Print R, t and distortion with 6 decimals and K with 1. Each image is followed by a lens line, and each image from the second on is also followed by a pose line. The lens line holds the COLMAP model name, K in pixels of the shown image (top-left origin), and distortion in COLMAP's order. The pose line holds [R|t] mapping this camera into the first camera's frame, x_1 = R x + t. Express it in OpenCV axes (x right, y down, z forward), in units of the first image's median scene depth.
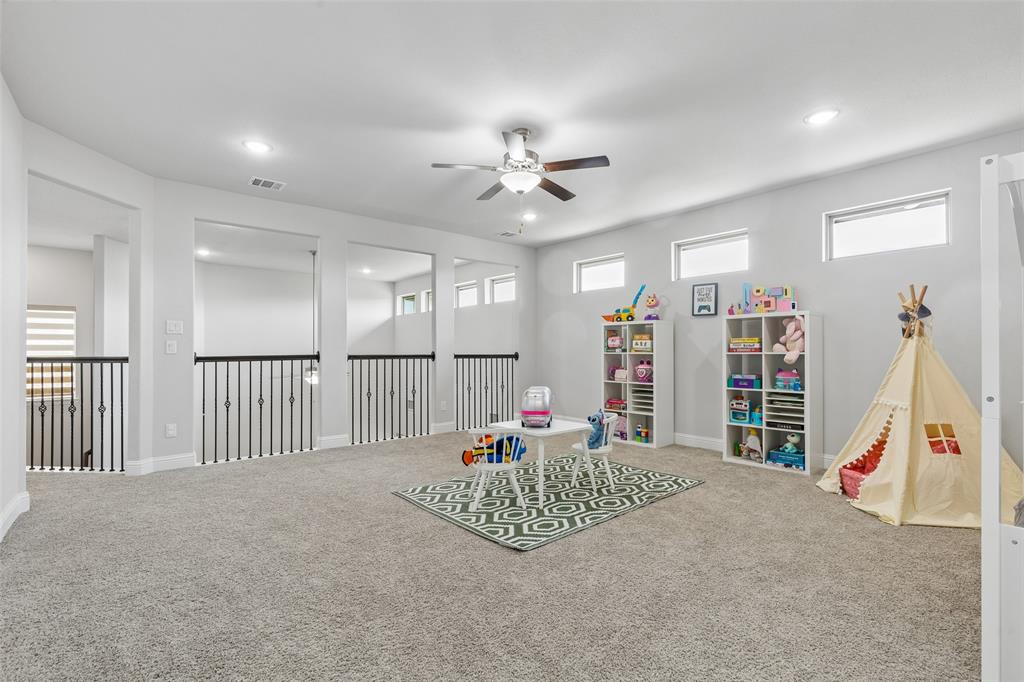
lens RADIAL K [[464.5, 0, 505.4], [0, 464.5, 342.8], [0, 0, 1]] dist [0.011067, -0.003126]
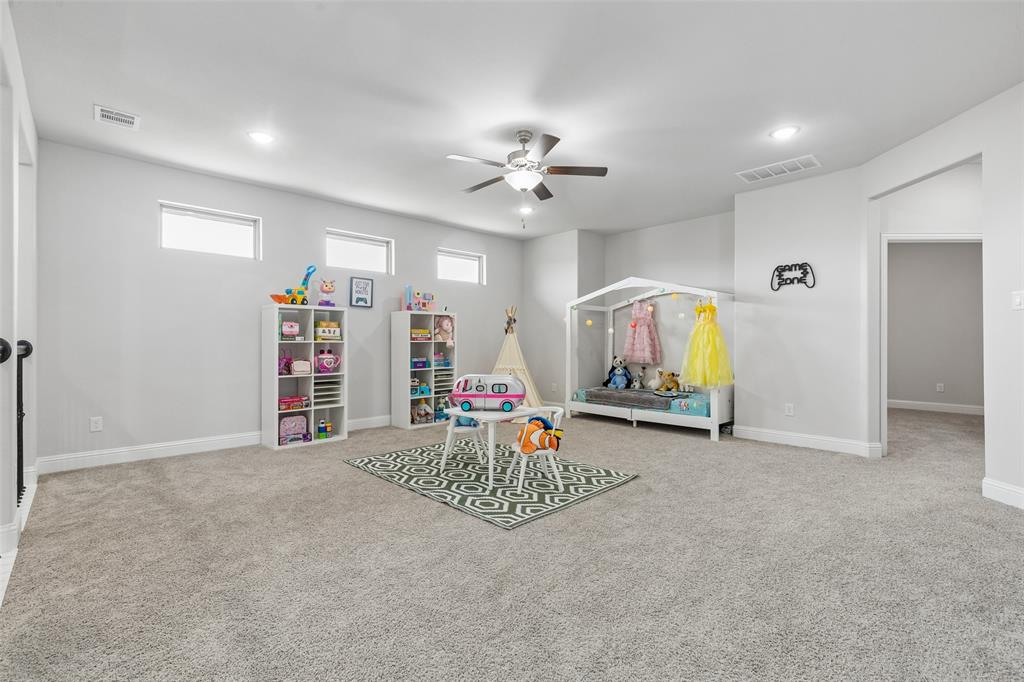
lens RADIAL K [[464.5, 0, 505.2], [0, 464.5, 344.3], [0, 0, 1]] dist [0.011067, -0.003126]
pose [[-0.050752, -0.007152, 0.998686, -0.669993], [-0.018806, 0.999804, 0.006204, 0.015393], [-0.998534, -0.018466, -0.050876, 0.711971]]
